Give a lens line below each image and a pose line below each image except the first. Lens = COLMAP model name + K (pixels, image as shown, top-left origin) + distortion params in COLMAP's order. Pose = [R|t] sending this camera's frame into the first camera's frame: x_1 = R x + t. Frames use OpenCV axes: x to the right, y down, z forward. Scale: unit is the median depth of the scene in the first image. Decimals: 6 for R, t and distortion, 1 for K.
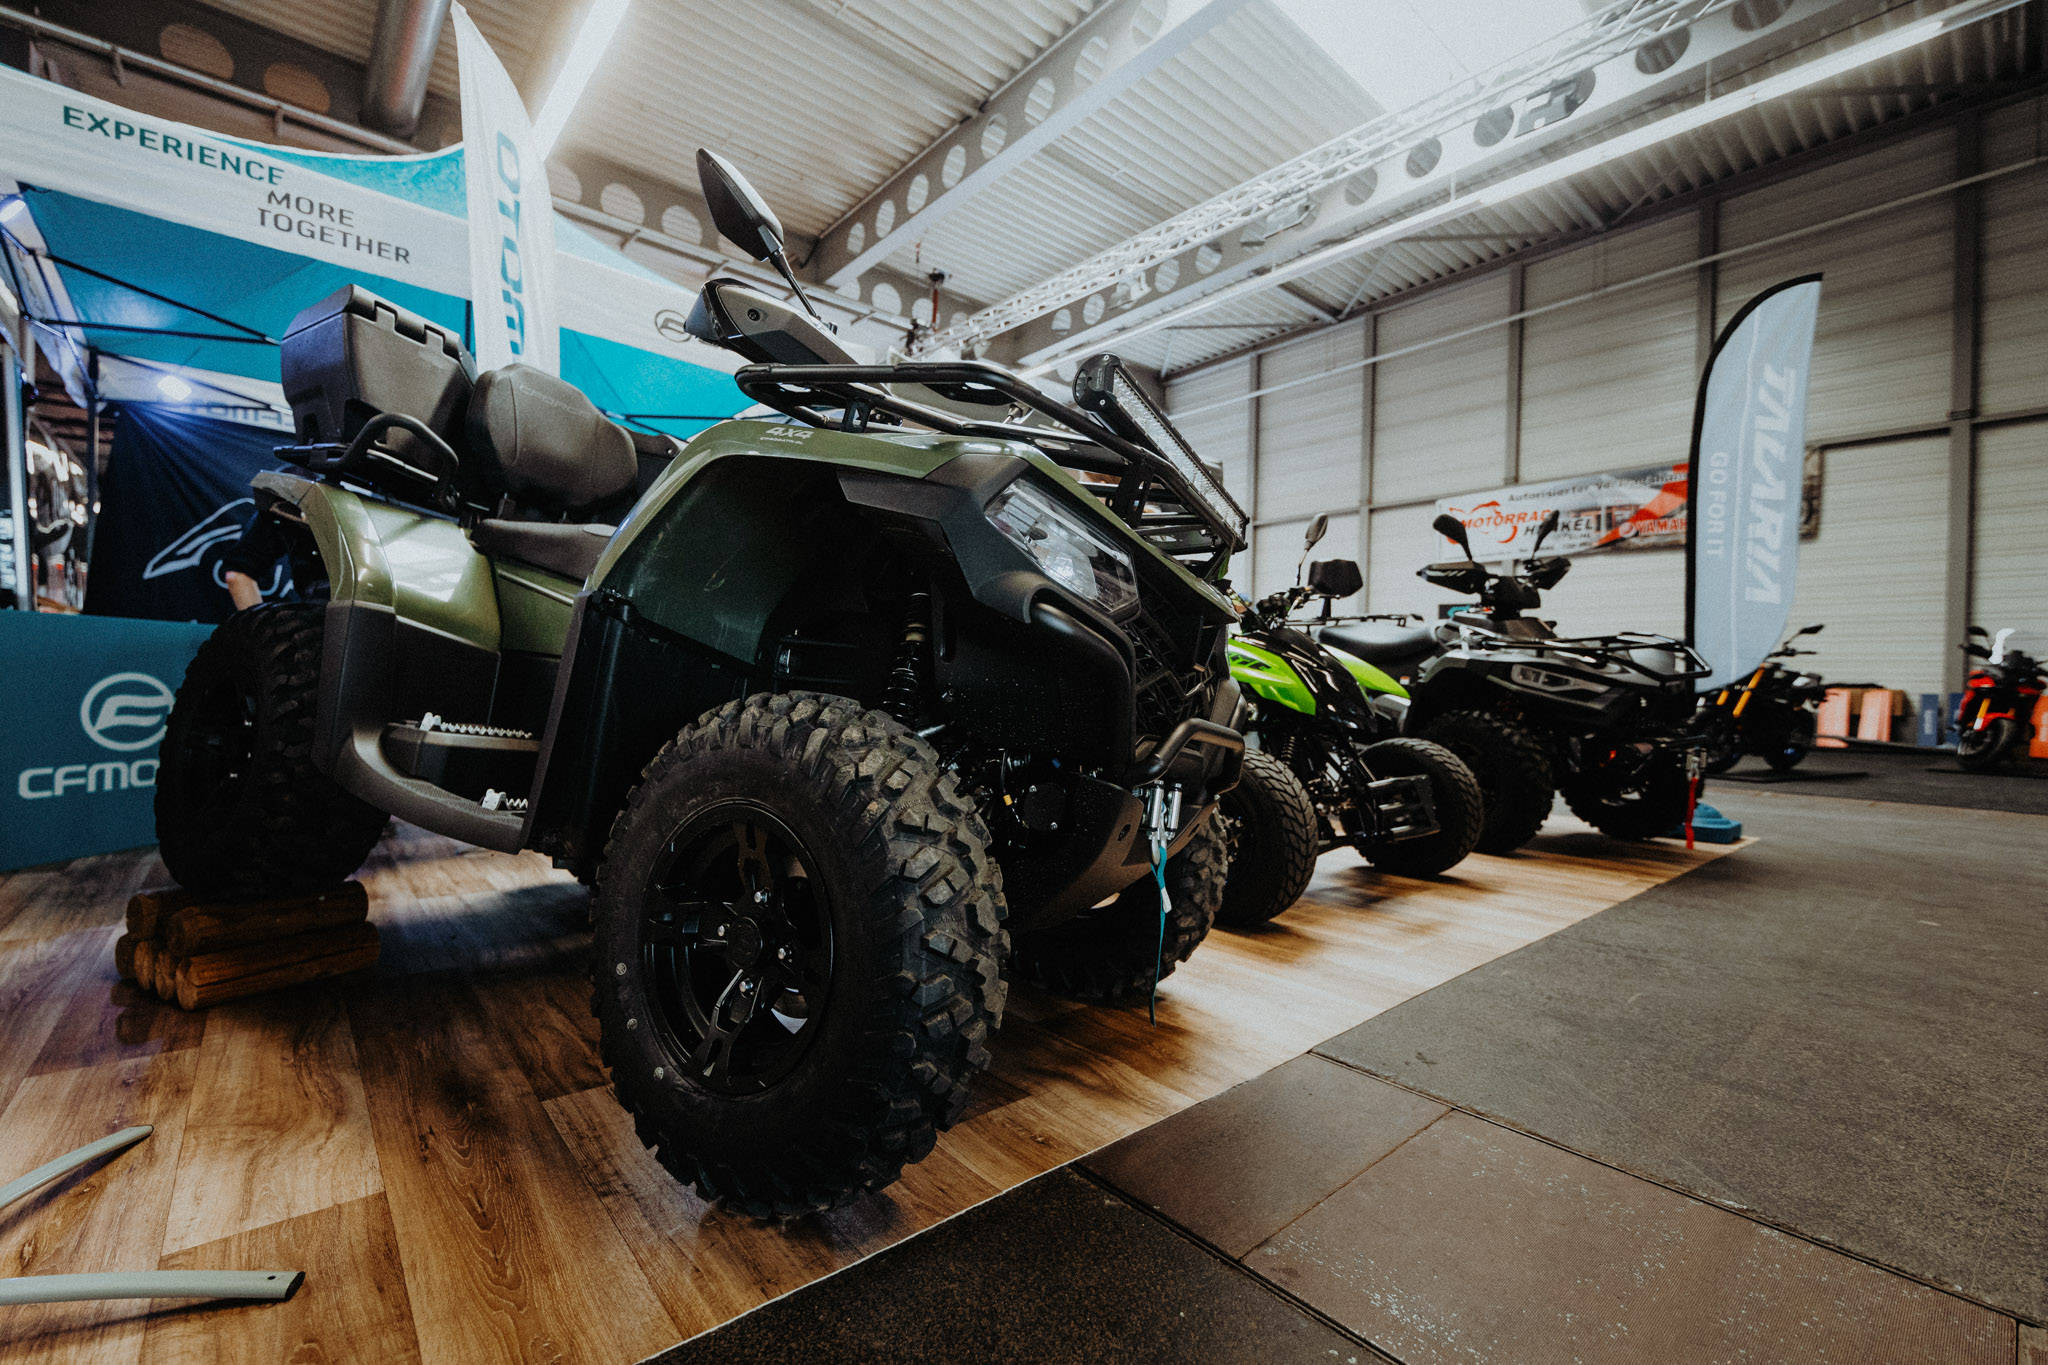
lens RADIAL K [[864.8, 0, 1014.2], [0, 864.8, 690.6], [0, 0, 1]] dist [0.003669, 0.000400]
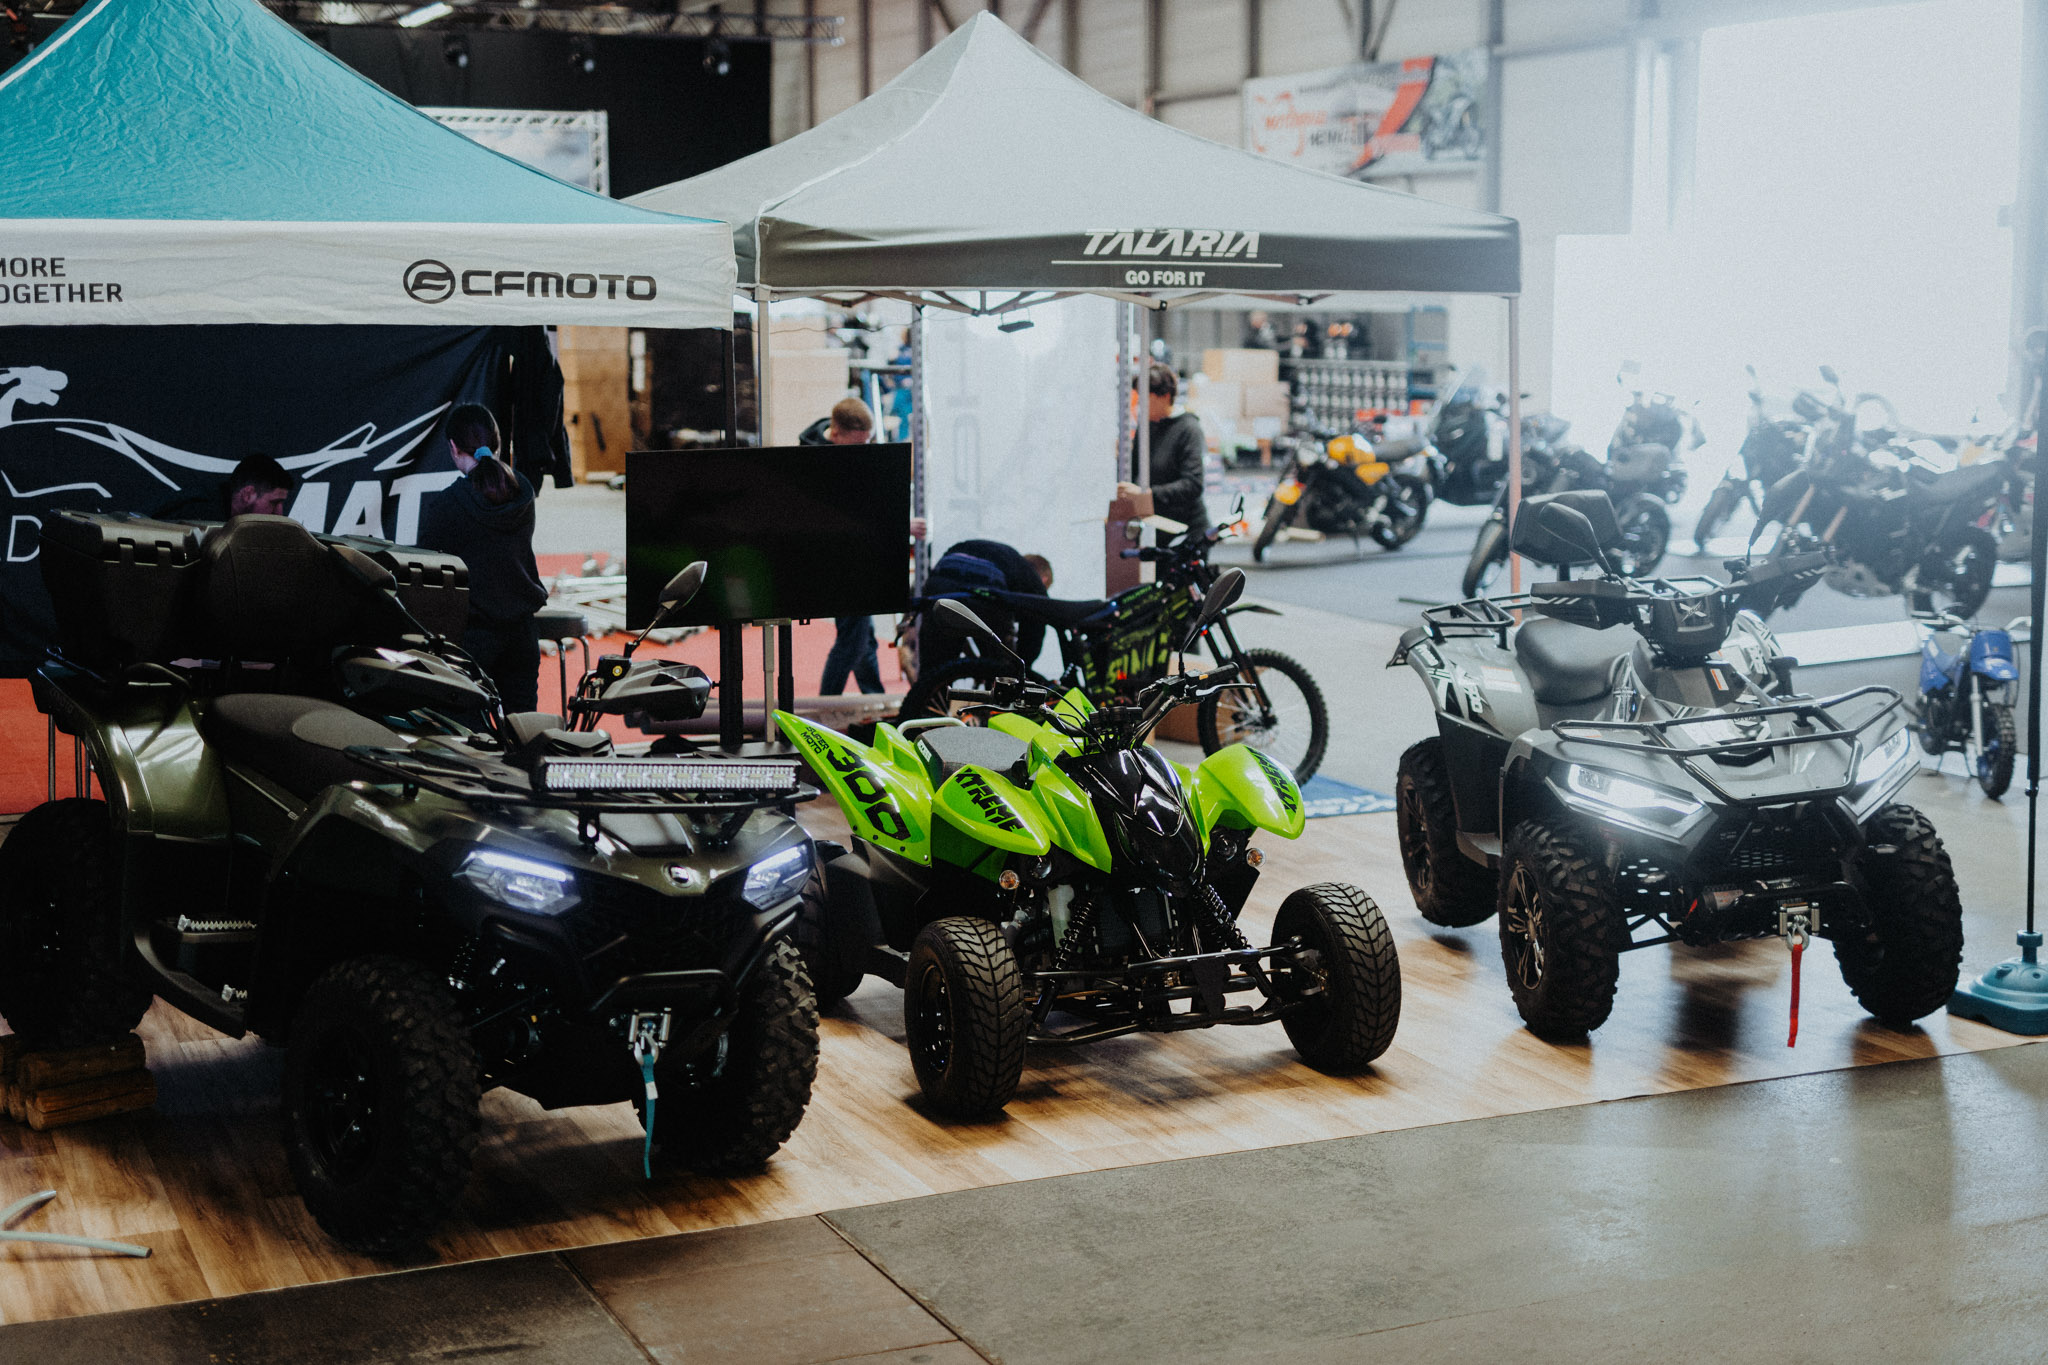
lens RADIAL K [[2853.2, 0, 1024.7], [0, 2853.2, 685.8], [0, 0, 1]] dist [0.012626, 0.000000]
pose [[0.956747, 0.012565, -0.290650, 1.753680], [0.024808, 0.991904, 0.124541, -0.813310], [0.289862, -0.126365, 0.948690, -2.624565]]
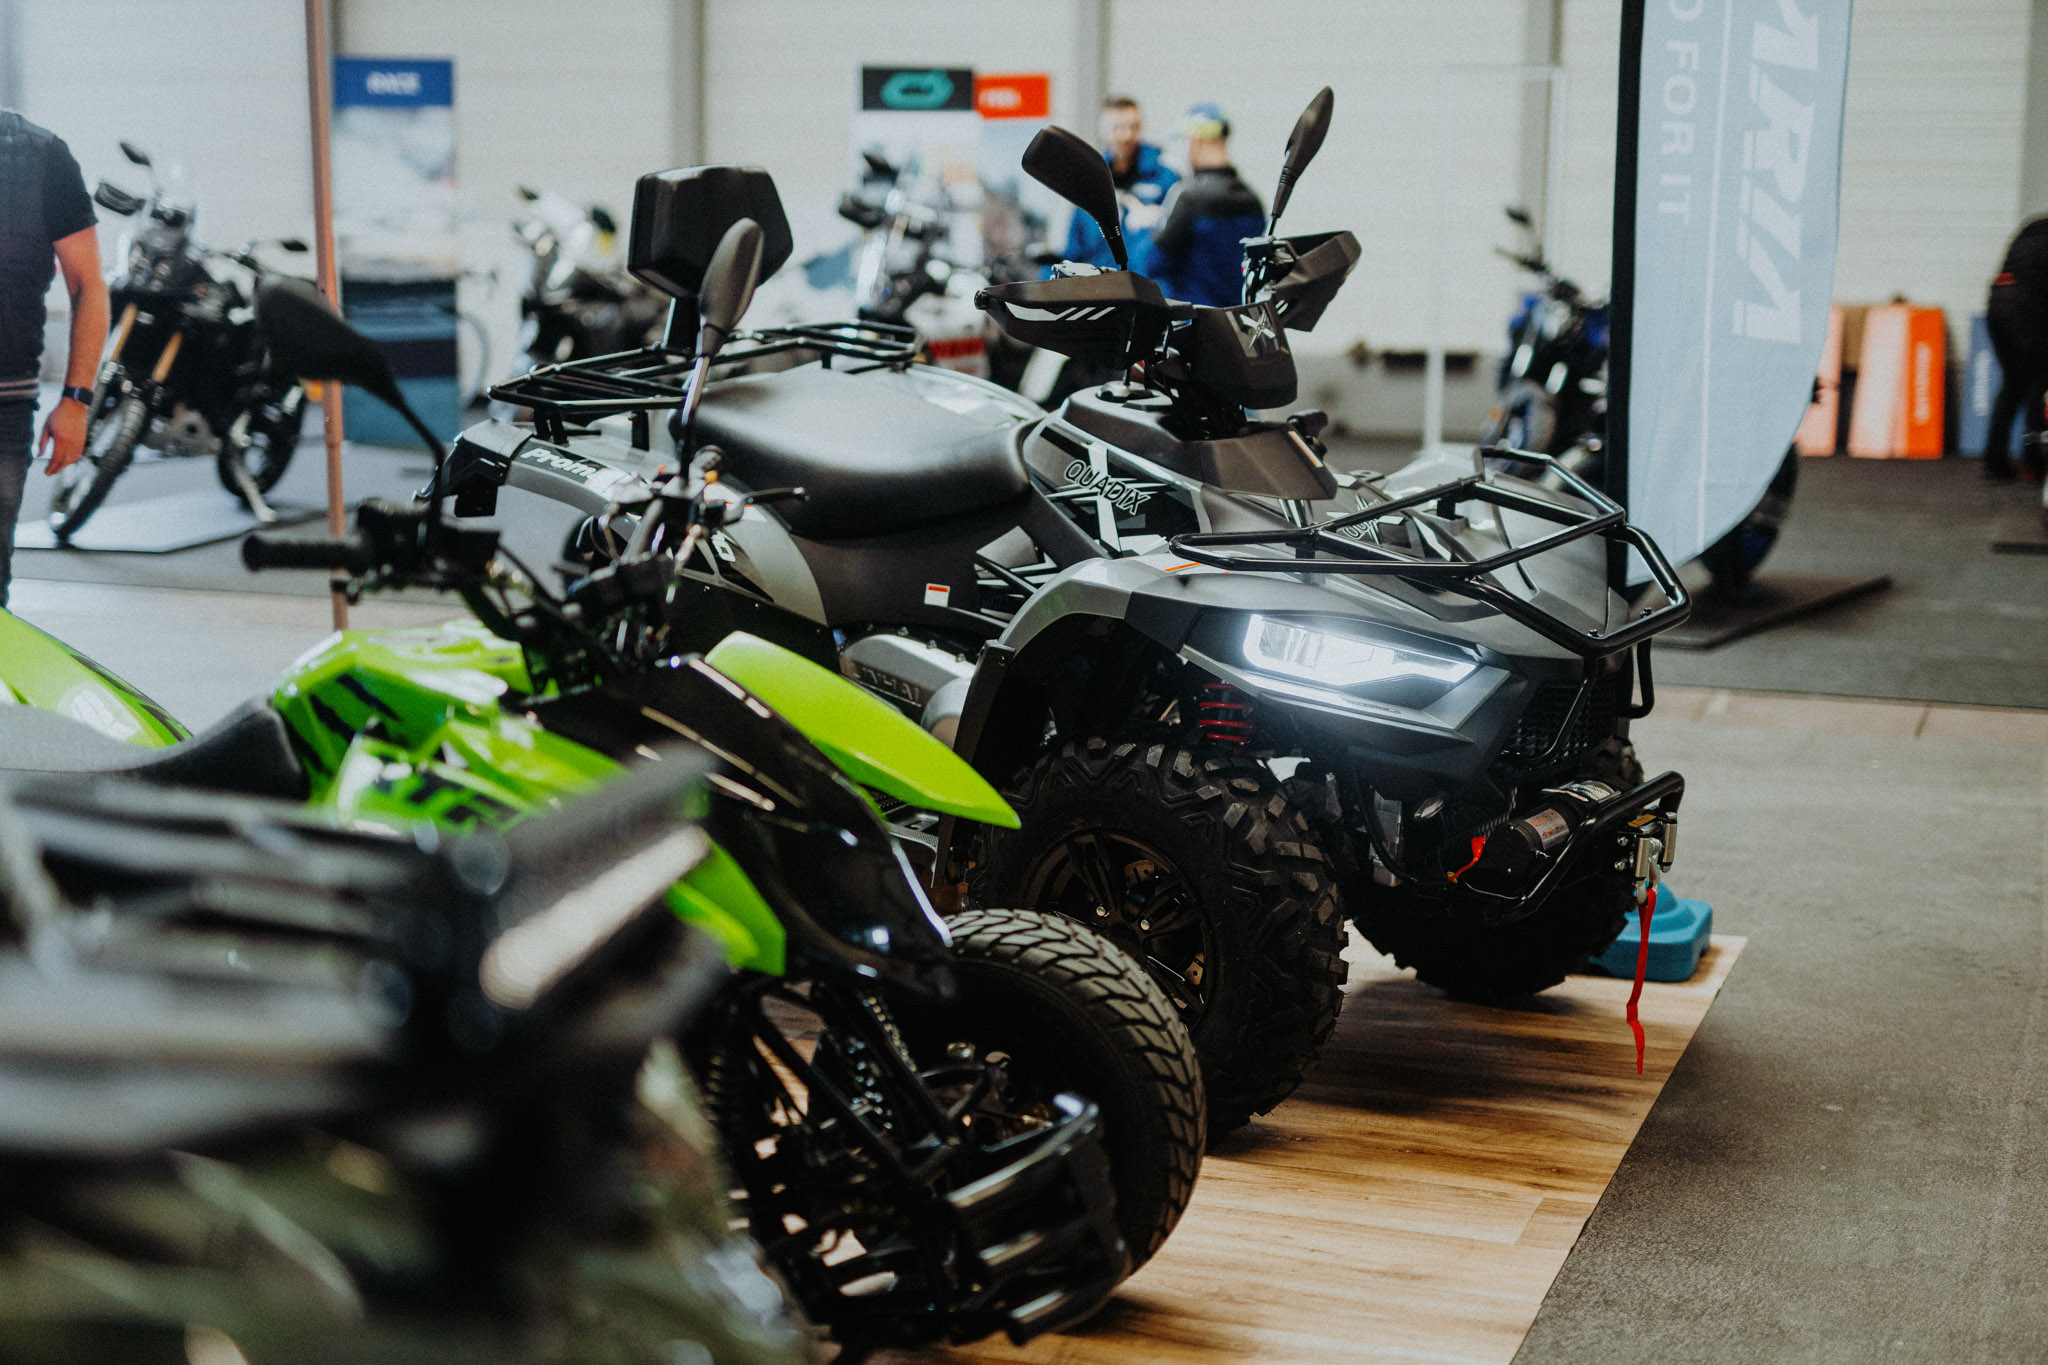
lens RADIAL K [[2853.2, 0, 1035.0], [0, 2853.2, 679.2], [0, 0, 1]] dist [0.012626, 0.000000]
pose [[0.871876, -0.087771, 0.481798, -0.105943], [0.010582, 0.986955, 0.160649, -0.406808], [-0.489613, -0.134967, 0.861431, 0.123154]]
